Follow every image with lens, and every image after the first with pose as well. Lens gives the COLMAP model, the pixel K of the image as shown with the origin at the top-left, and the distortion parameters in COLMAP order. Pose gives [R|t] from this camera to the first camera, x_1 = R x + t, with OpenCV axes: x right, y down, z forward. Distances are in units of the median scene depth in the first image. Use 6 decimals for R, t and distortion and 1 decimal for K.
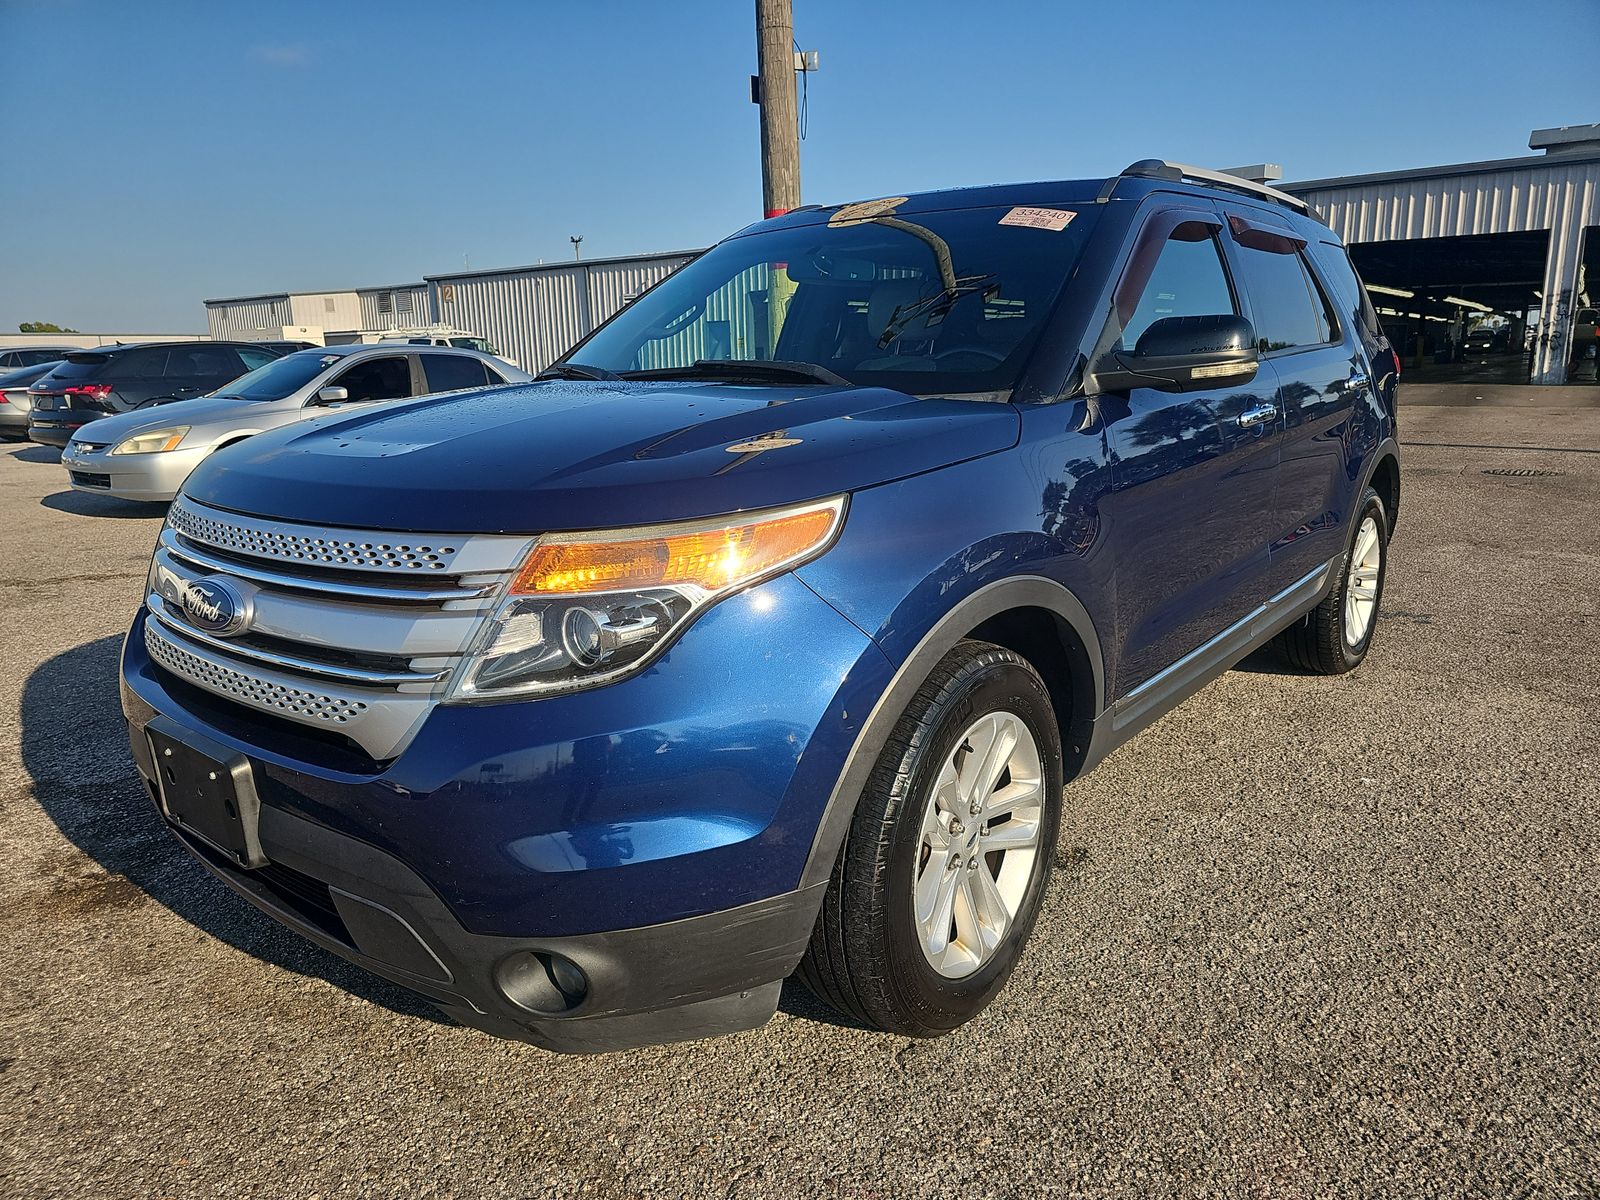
lens RADIAL K [[1075.6, 0, 806.0], [0, 1075.6, 597.0], [0, 0, 1]] dist [0.017960, -0.004899]
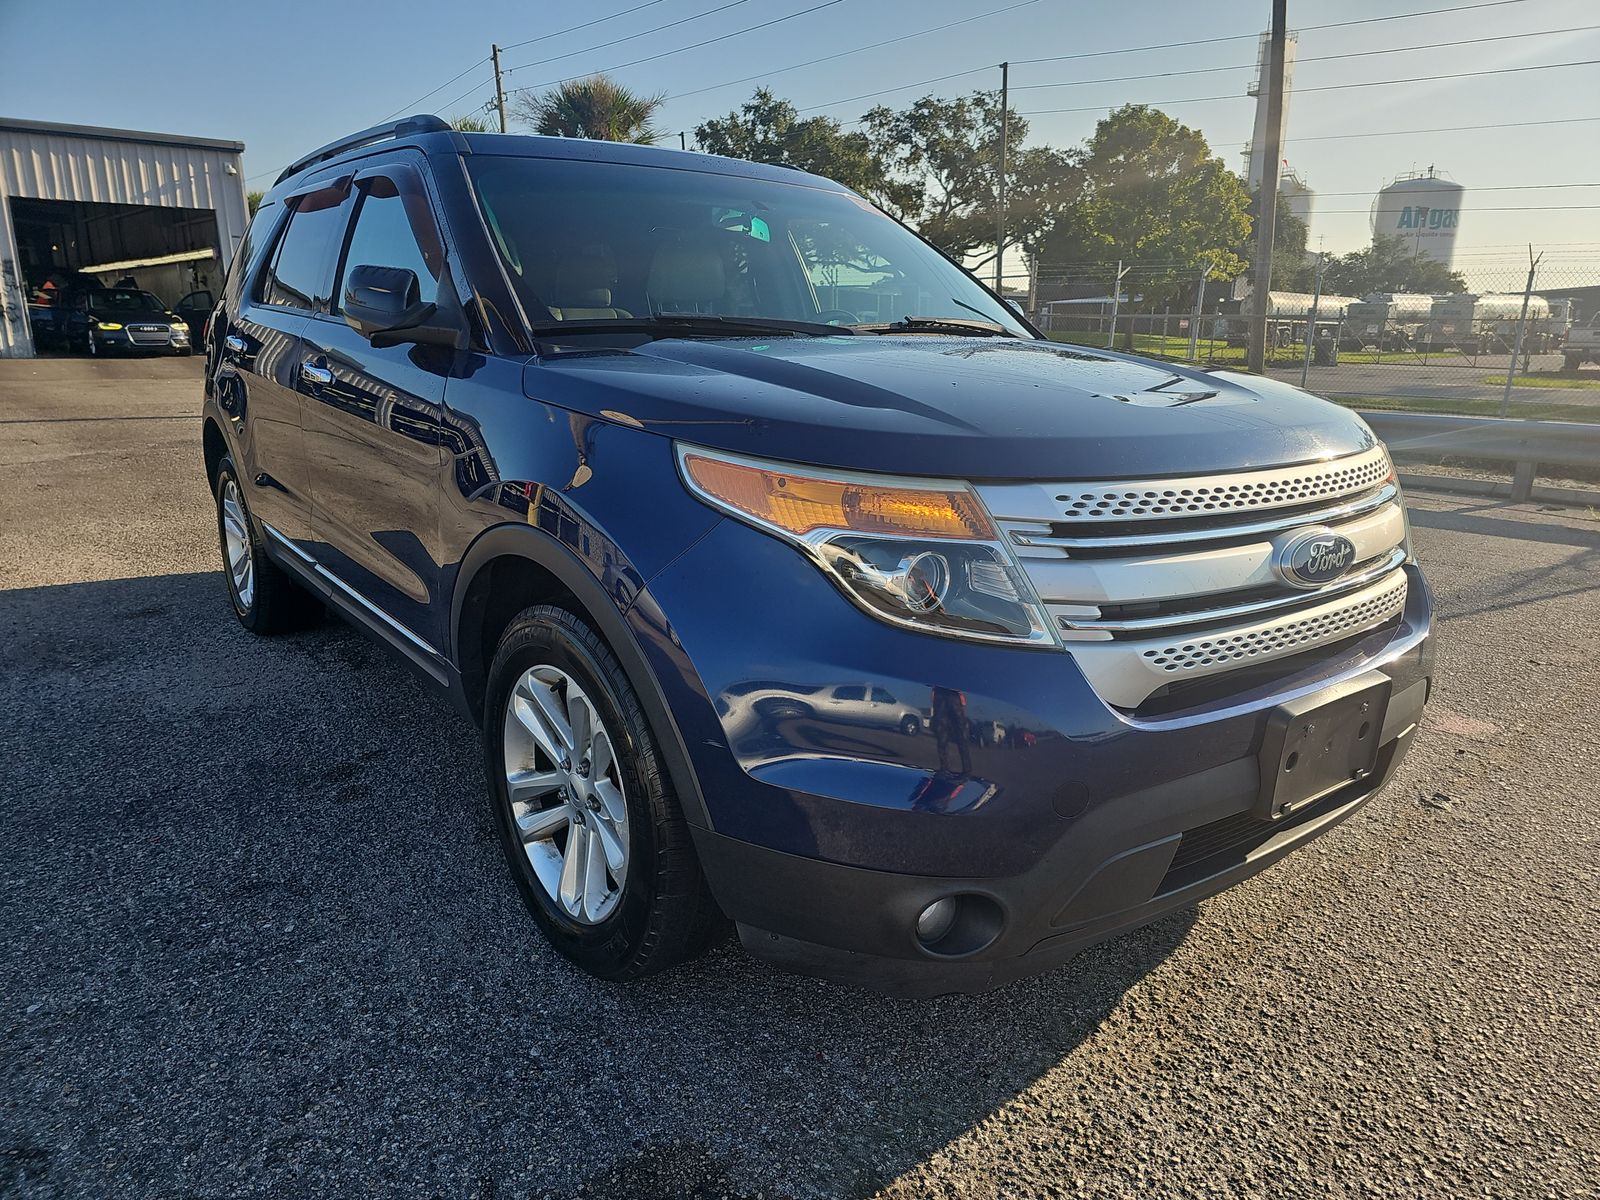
lens RADIAL K [[1075.6, 0, 802.7], [0, 1075.6, 601.4], [0, 0, 1]] dist [0.017960, -0.004899]
pose [[0.218084, -0.219682, 0.950883, -1.072729], [0.195636, 0.964399, 0.177935, -0.147381], [-0.956120, 0.147222, 0.253298, 0.809310]]
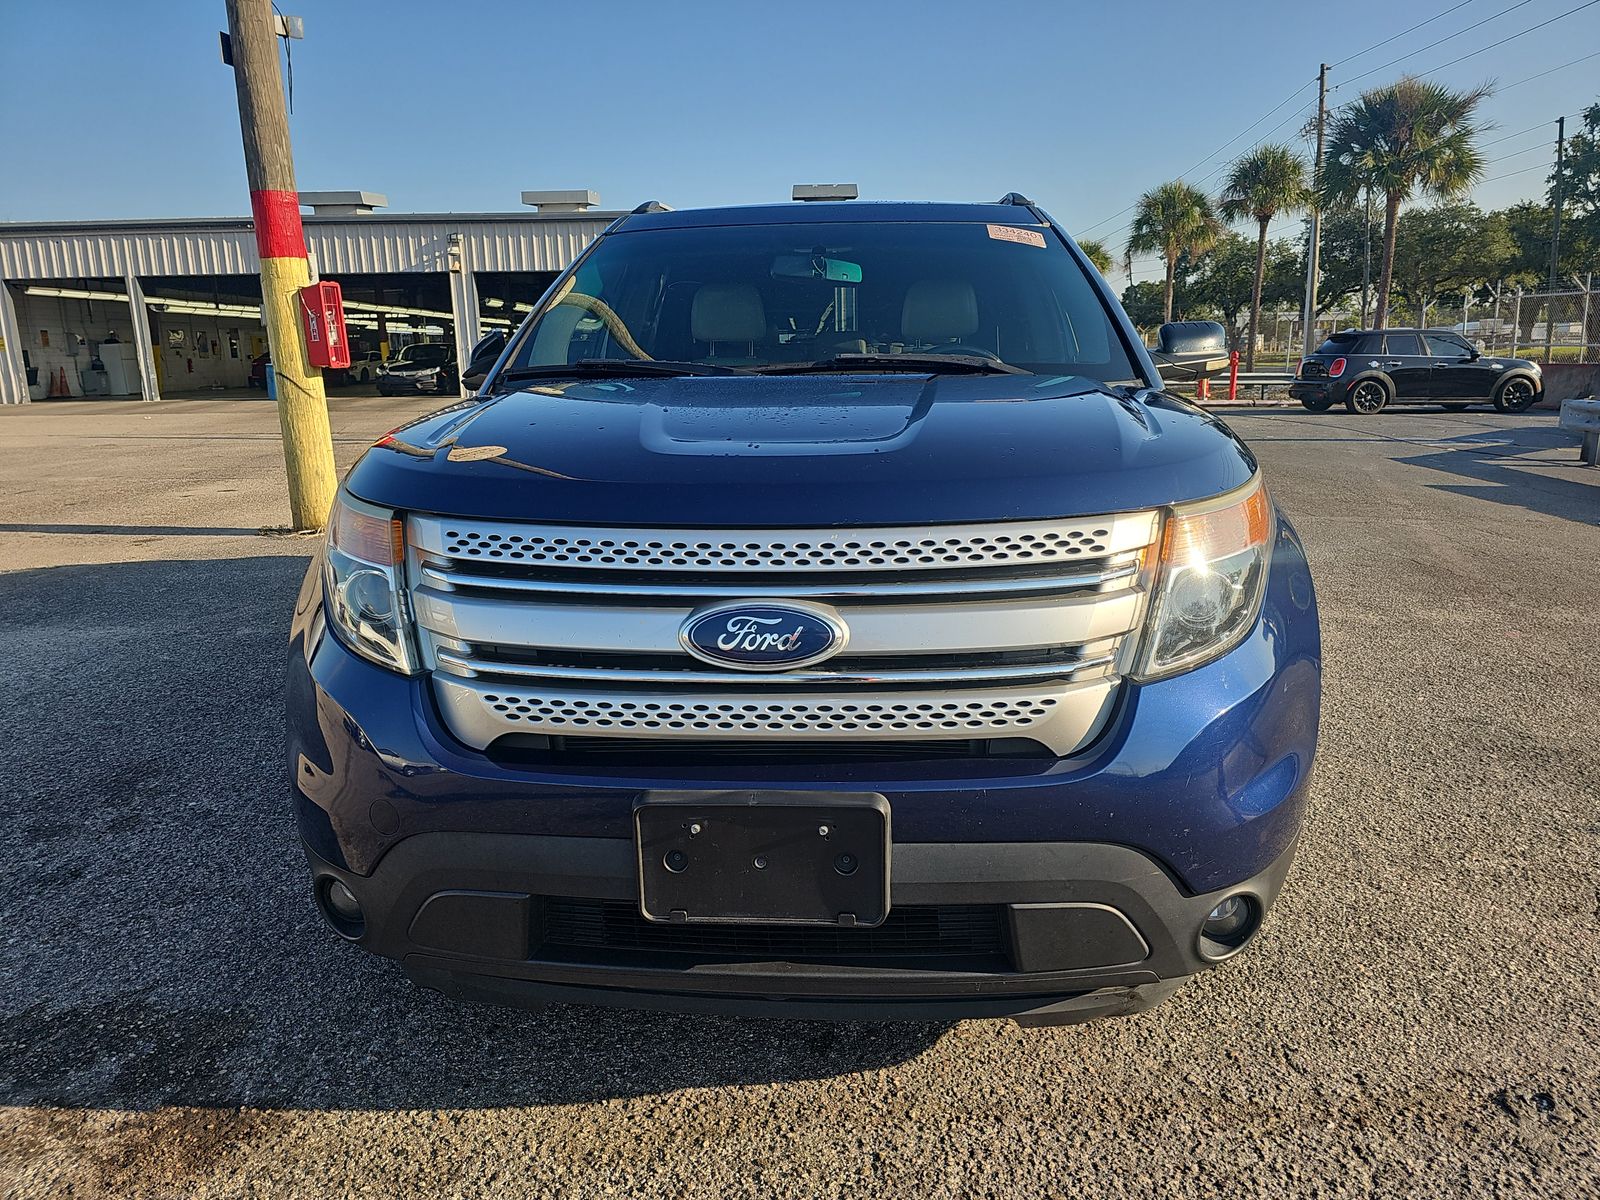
lens RADIAL K [[1075.6, 0, 818.7], [0, 1075.6, 562.0], [0, 0, 1]] dist [0.017960, -0.004899]
pose [[0.805873, -0.104417, 0.582809, -0.668979], [0.126929, 0.991909, 0.002201, -0.030515], [-0.578323, 0.072202, 0.812606, 0.196687]]
